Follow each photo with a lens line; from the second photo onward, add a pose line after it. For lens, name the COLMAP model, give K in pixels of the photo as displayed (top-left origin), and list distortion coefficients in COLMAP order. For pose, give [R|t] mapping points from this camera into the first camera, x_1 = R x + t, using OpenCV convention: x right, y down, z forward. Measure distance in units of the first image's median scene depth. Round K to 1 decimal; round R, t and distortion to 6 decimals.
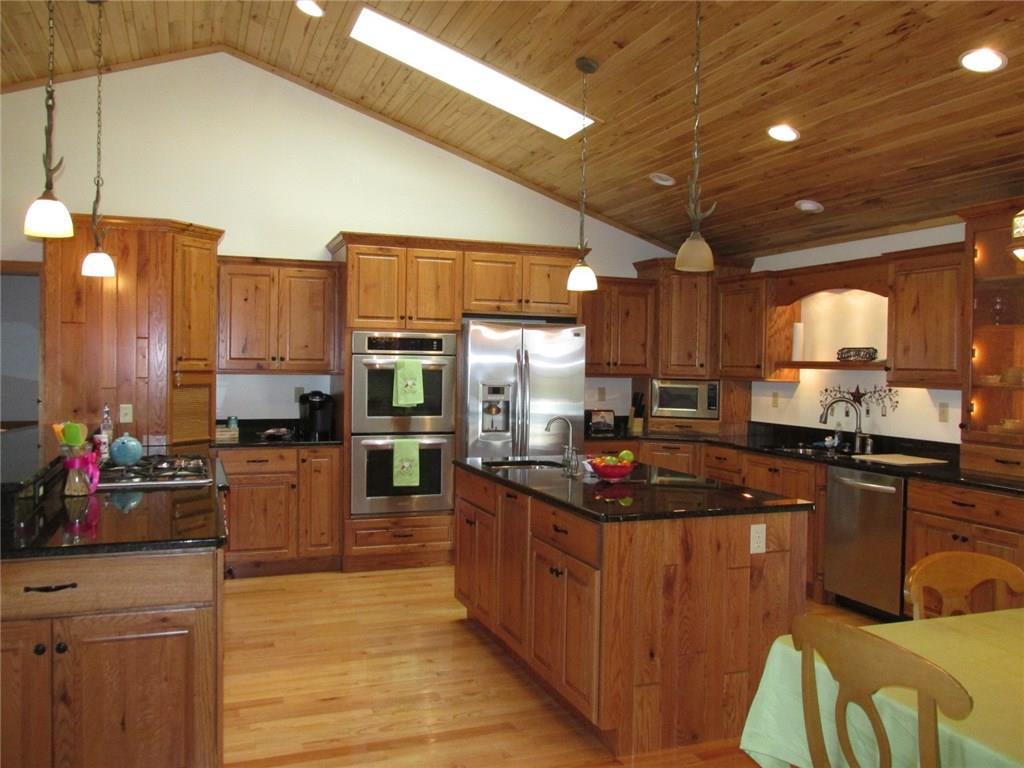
lens RADIAL K [[855.5, 0, 512.0], [0, 855.5, 384.0], [0, 0, 1]] dist [-0.014956, -0.003903]
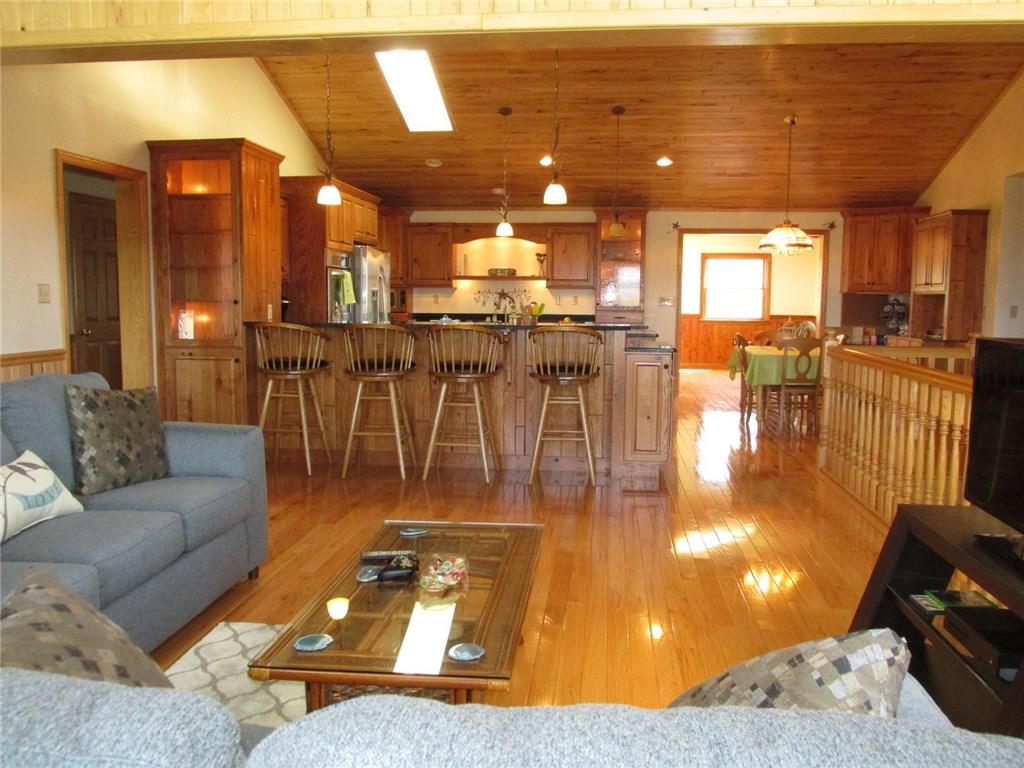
lens RADIAL K [[855.5, 0, 512.0], [0, 855.5, 384.0], [0, 0, 1]] dist [-0.014956, -0.003903]
pose [[0.444184, -0.105432, 0.889710, -1.443089], [0.024916, 0.994121, 0.105366, 0.013665], [-0.895589, -0.024634, 0.444200, 0.143015]]
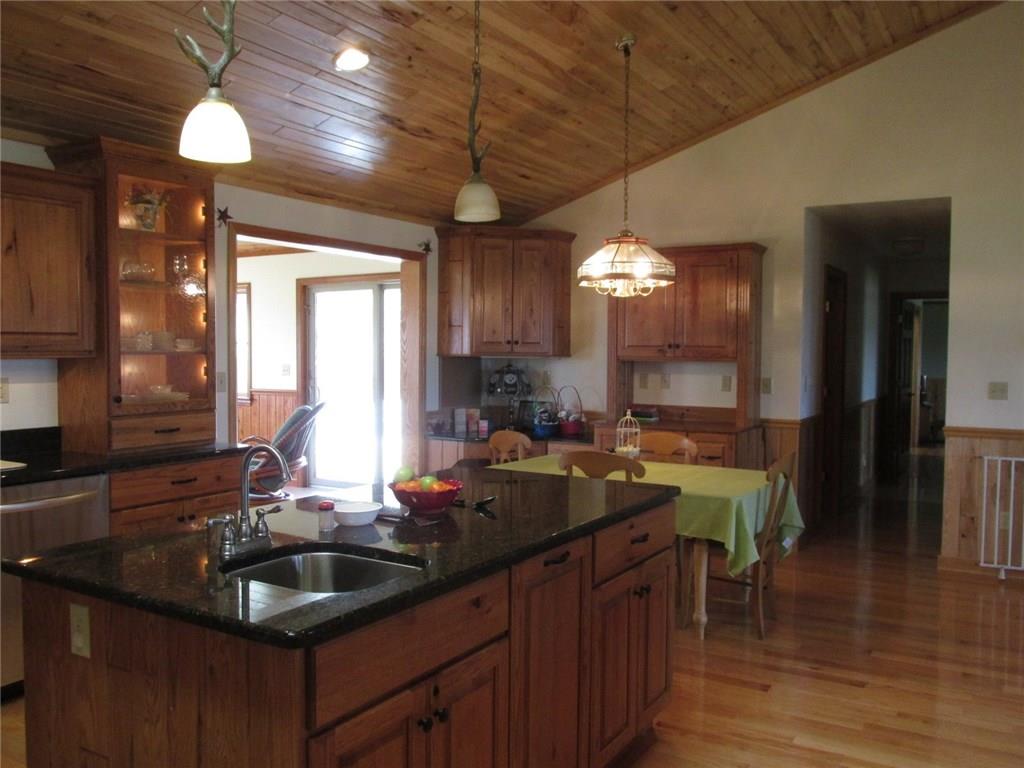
lens RADIAL K [[855.5, 0, 512.0], [0, 855.5, 384.0], [0, 0, 1]] dist [-0.014956, -0.003903]
pose [[-0.604609, -0.055613, 0.794579, -0.329148], [0.008492, 0.997053, 0.076246, -0.023934], [-0.796477, 0.052846, -0.602355, 1.037647]]
